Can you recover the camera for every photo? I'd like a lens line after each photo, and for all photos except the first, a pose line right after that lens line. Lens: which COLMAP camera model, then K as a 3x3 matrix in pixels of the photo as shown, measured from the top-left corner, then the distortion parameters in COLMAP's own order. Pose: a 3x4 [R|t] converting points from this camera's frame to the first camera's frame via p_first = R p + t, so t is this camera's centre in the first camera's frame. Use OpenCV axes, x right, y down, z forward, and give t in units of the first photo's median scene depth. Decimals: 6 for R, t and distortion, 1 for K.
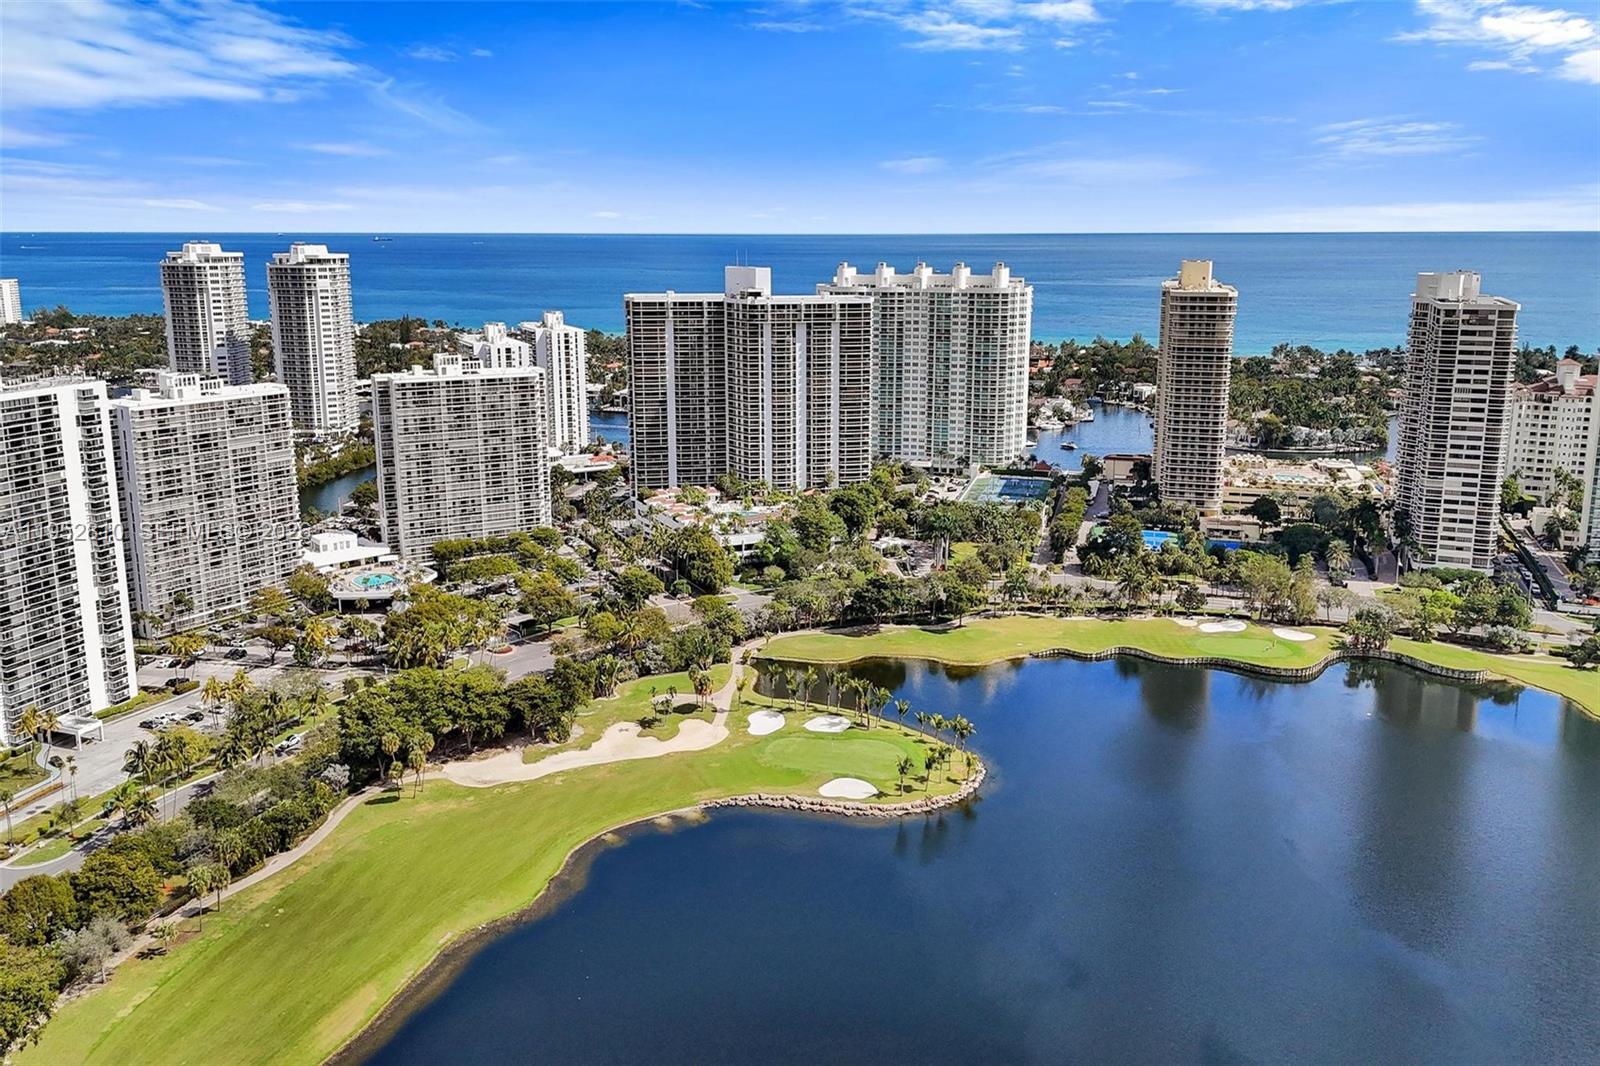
lens RADIAL K [[1217.1, 0, 818.9], [0, 1217.1, 462.2], [0, 0, 1]] dist [0.091949, -0.122328]
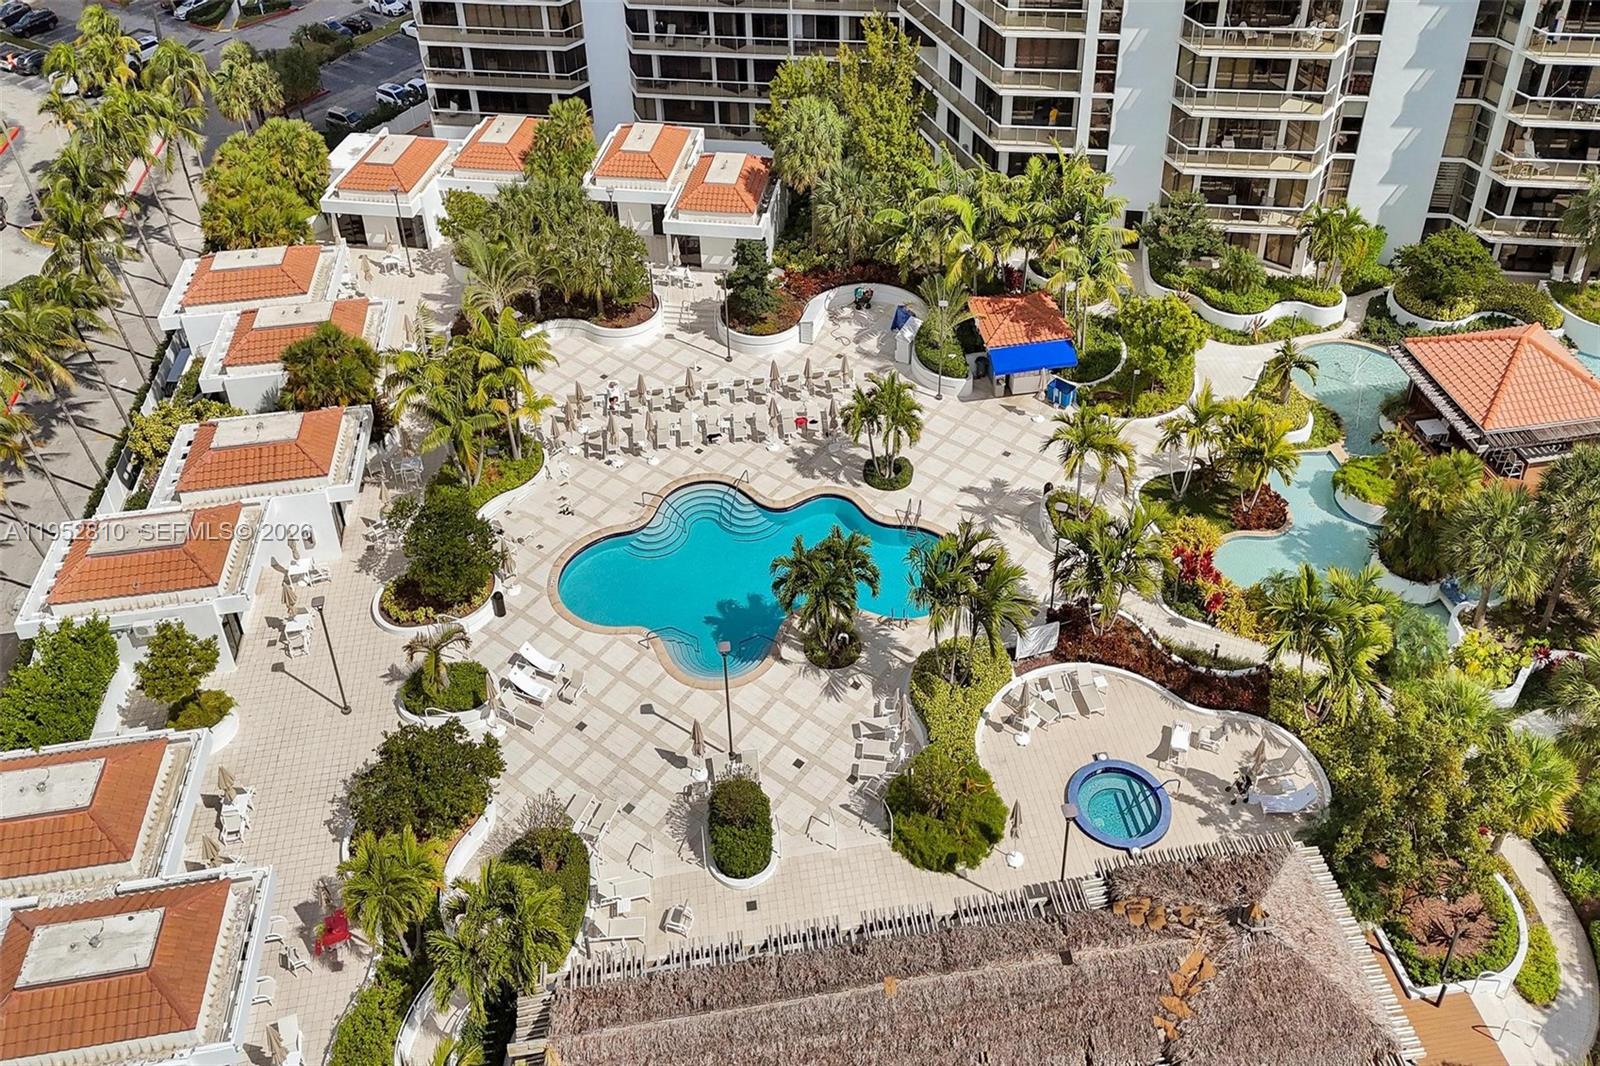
lens RADIAL K [[1167.9, 0, 812.7], [0, 1167.9, 500.6], [0, 0, 1]] dist [0.088833, -0.064169]
pose [[0.937390, 0.216091, -0.273137, -0.032396], [-0.035966, 0.840113, 0.541218, -0.021179], [0.346418, -0.497509, 0.795286, 0.876098]]
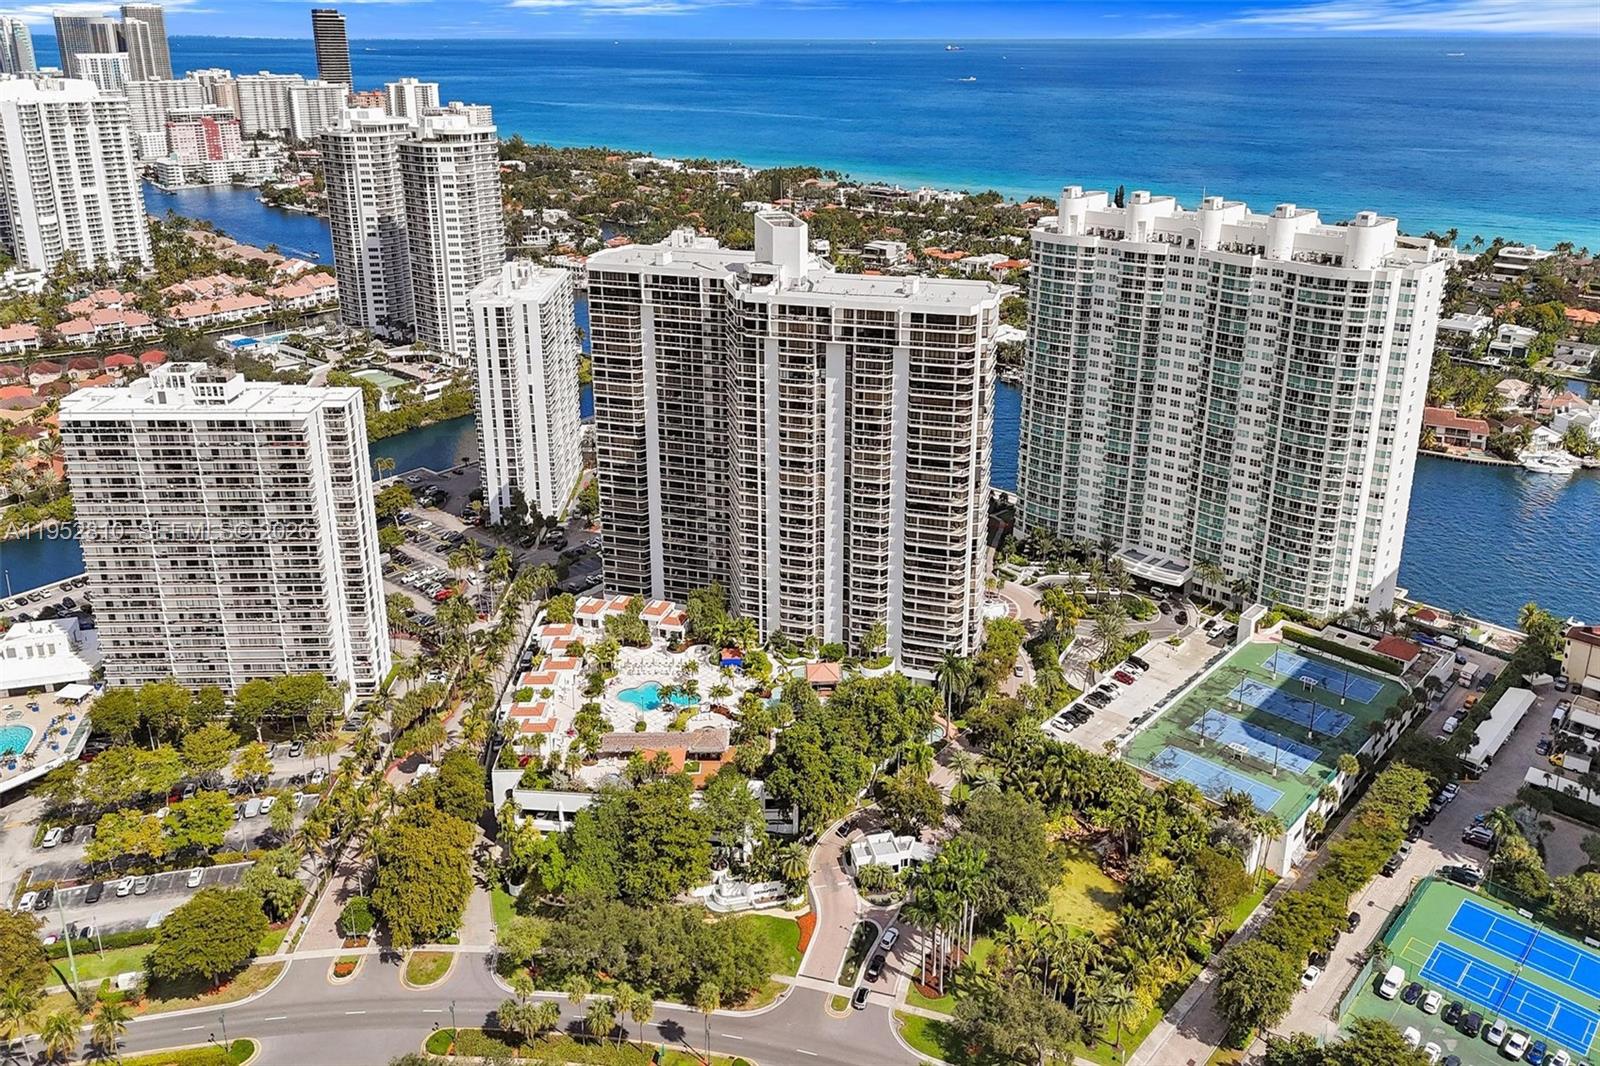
lens RADIAL K [[1200.8, 0, 823.3], [0, 1200.8, 419.5], [0, 0, 1]] dist [0.054020, -0.021444]
pose [[0.890674, 0.139471, -0.432720, 0.201586], [-0.085330, 0.986151, 0.142213, -0.152586], [0.446562, -0.089741, 0.890241, 0.544144]]
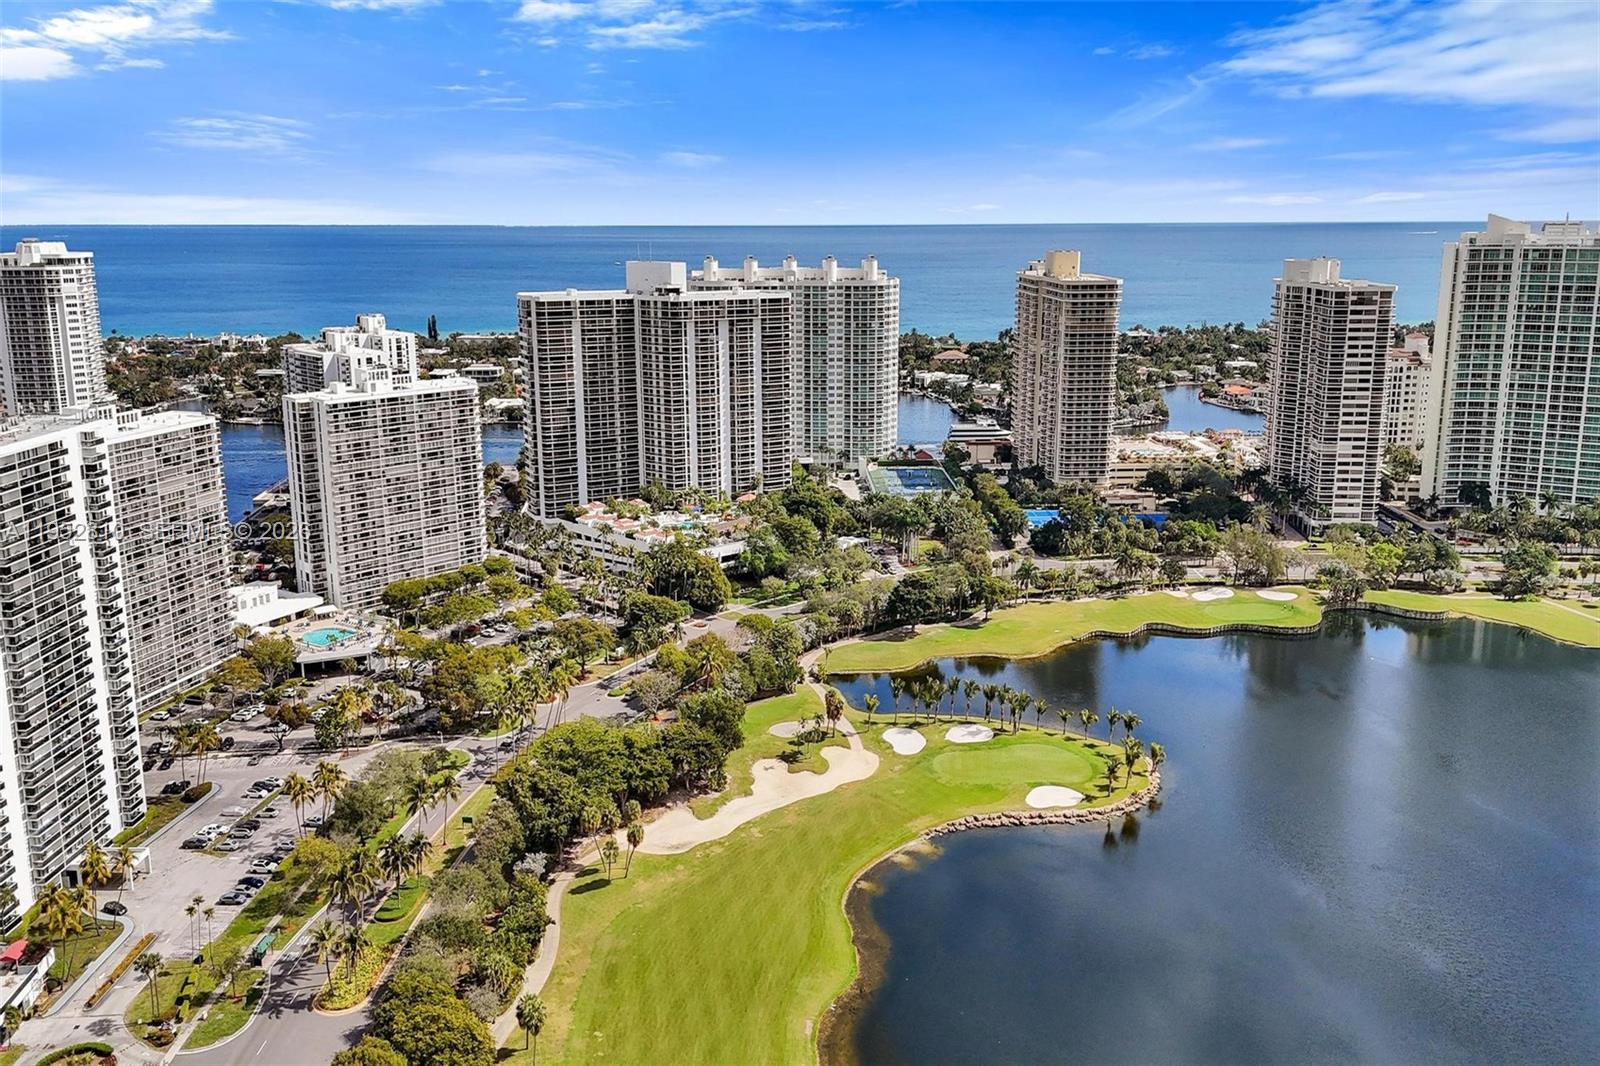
lens RADIAL K [[1217.1, 0, 818.9], [0, 1217.1, 462.2], [0, 0, 1]] dist [0.091949, -0.122328]
pose [[0.949976, -0.063423, 0.305815, -0.240620], [0.061565, 0.997979, 0.015725, -0.013809], [-0.306194, 0.003889, 0.951961, 0.070730]]
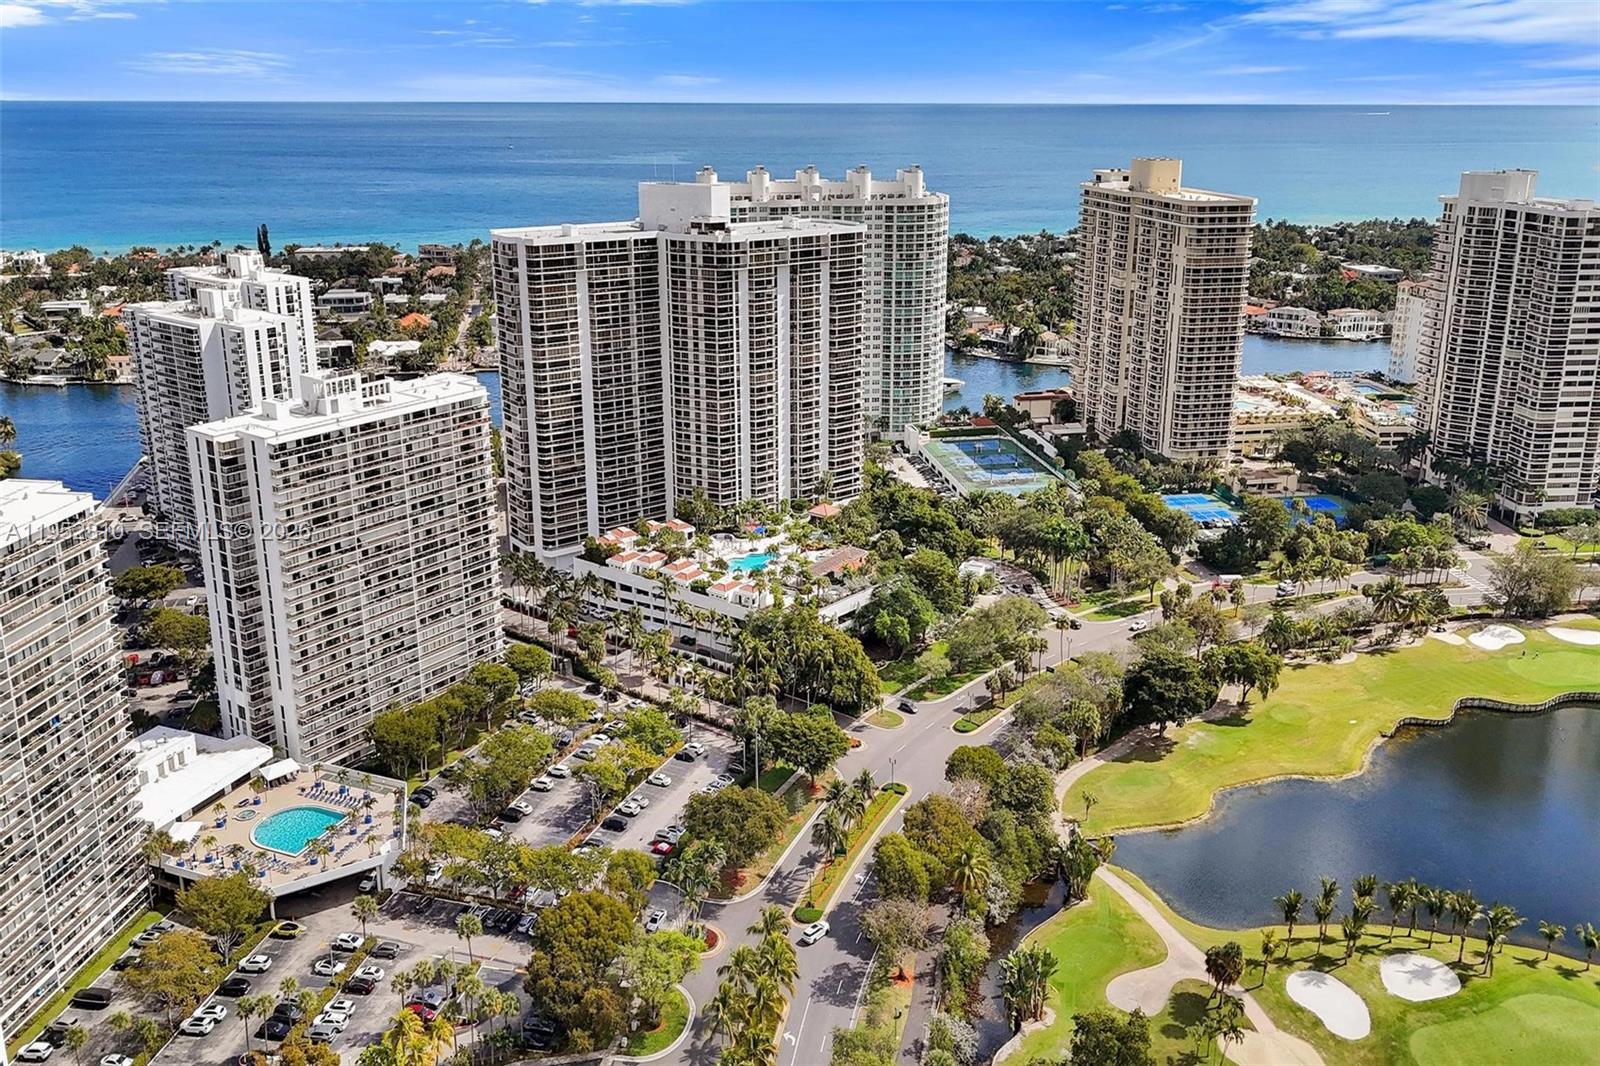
lens RADIAL K [[1238.9, 0, 803.9], [0, 1238.9, 429.2], [0, 0, 1]] dist [0.044159, -0.002074]
pose [[0.896570, -0.114237, 0.427916, -0.311473], [0.082756, 0.992358, 0.091531, -0.085650], [-0.435102, -0.046651, 0.899172, 0.361834]]
